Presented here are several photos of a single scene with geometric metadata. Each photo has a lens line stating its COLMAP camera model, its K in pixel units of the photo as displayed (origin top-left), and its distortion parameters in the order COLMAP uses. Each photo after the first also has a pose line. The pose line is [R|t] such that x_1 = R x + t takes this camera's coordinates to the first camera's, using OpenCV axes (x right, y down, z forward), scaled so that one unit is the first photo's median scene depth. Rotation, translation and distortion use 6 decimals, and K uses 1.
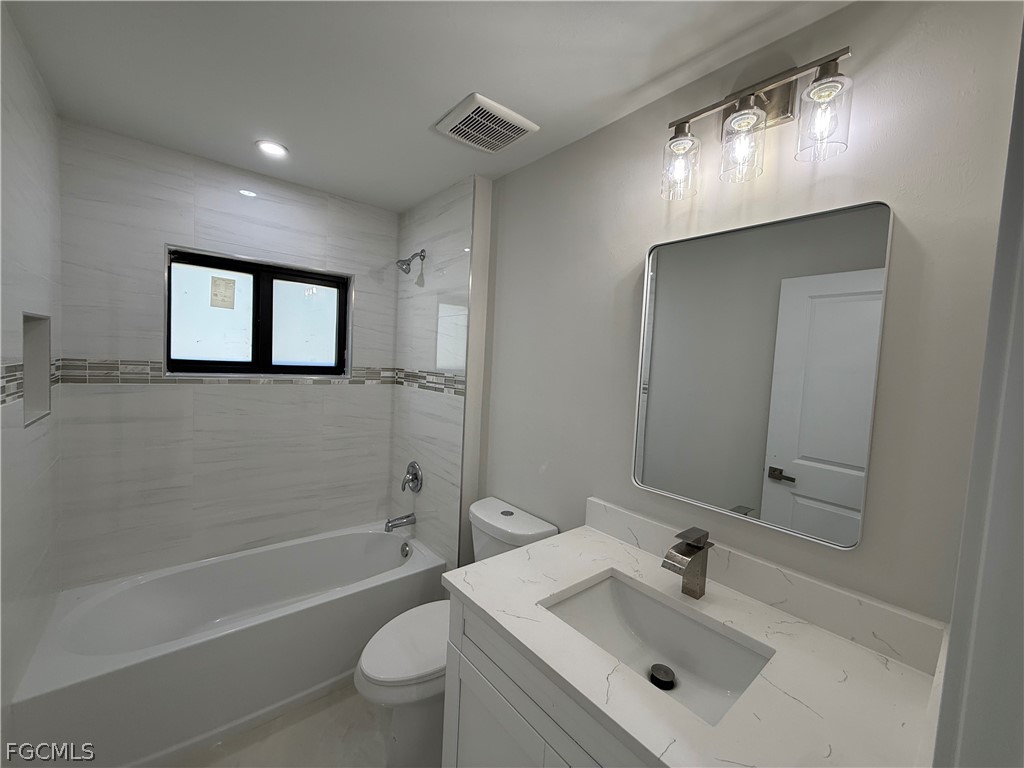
lens RADIAL K [[407.5, 0, 512.4], [0, 407.5, 381.2], [0, 0, 1]] dist [-0.000633, -0.000004]
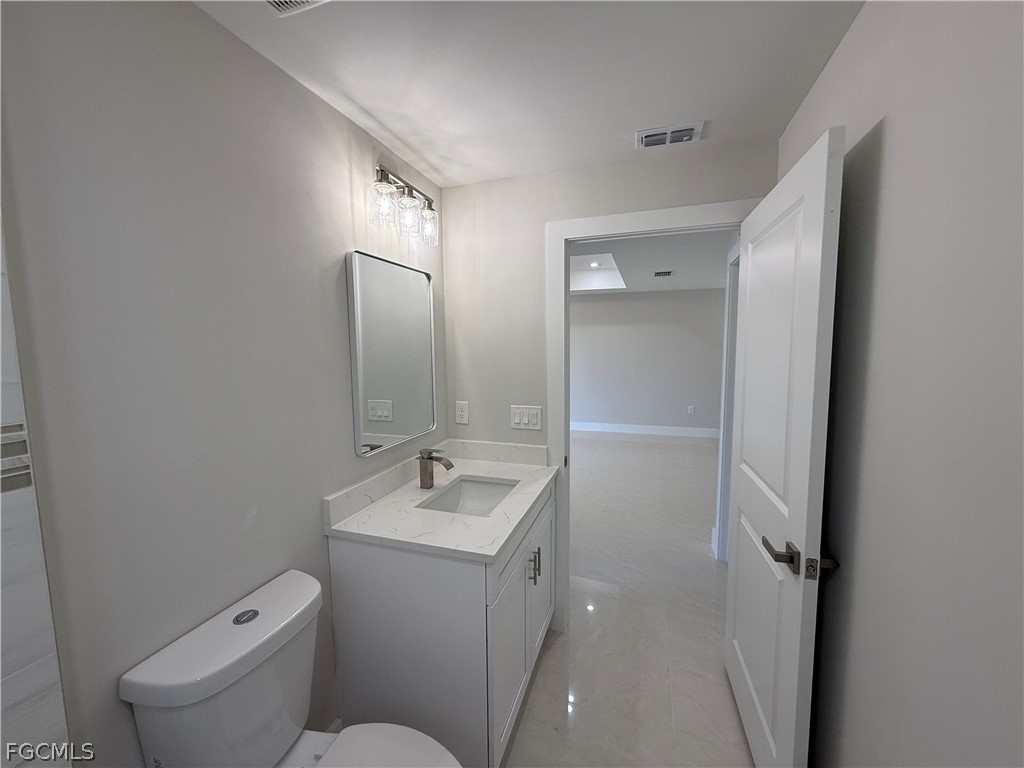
lens RADIAL K [[407.5, 0, 512.4], [0, 407.5, 381.2], [0, 0, 1]] dist [-0.000633, -0.000004]
pose [[-0.517053, -0.125903, 0.846643, -0.987307], [0.027139, 0.986214, 0.163232, -0.154374], [-0.855523, 0.107376, -0.506508, 1.349089]]
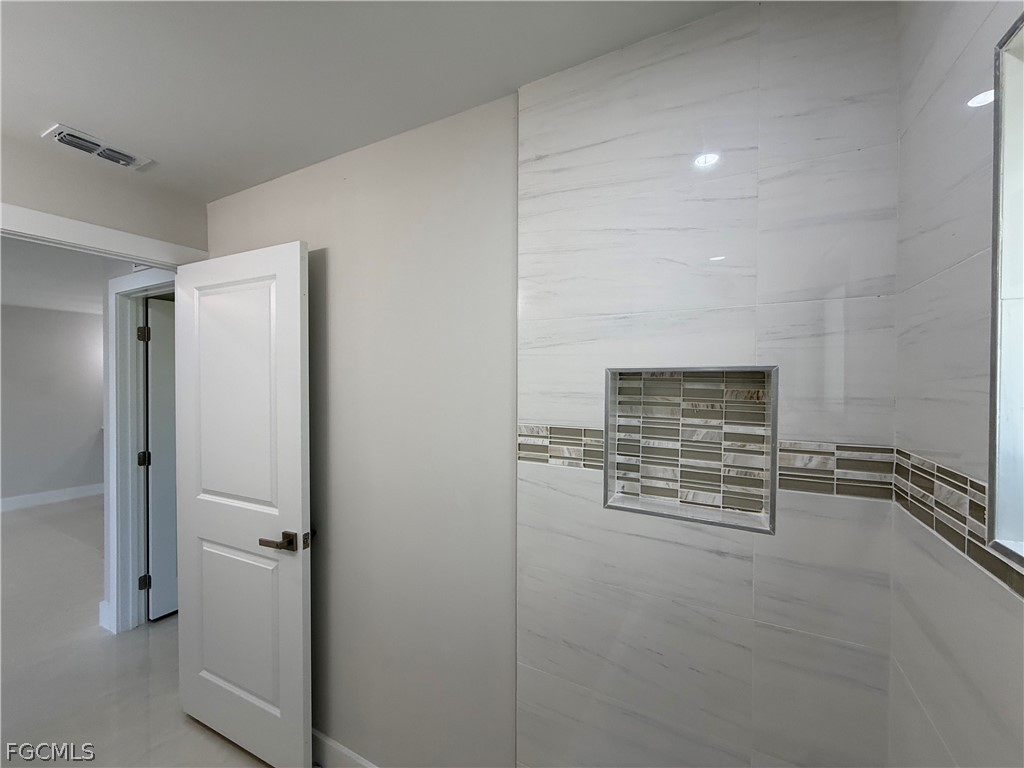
lens RADIAL K [[407.5, 0, 512.4], [0, 407.5, 381.2], [0, 0, 1]] dist [-0.000633, -0.000004]
pose [[-0.923497, -0.050343, -0.380289, -0.694928], [-0.070520, 0.996736, 0.039302, -0.171817], [0.377069, 0.063113, -0.924032, 1.772143]]
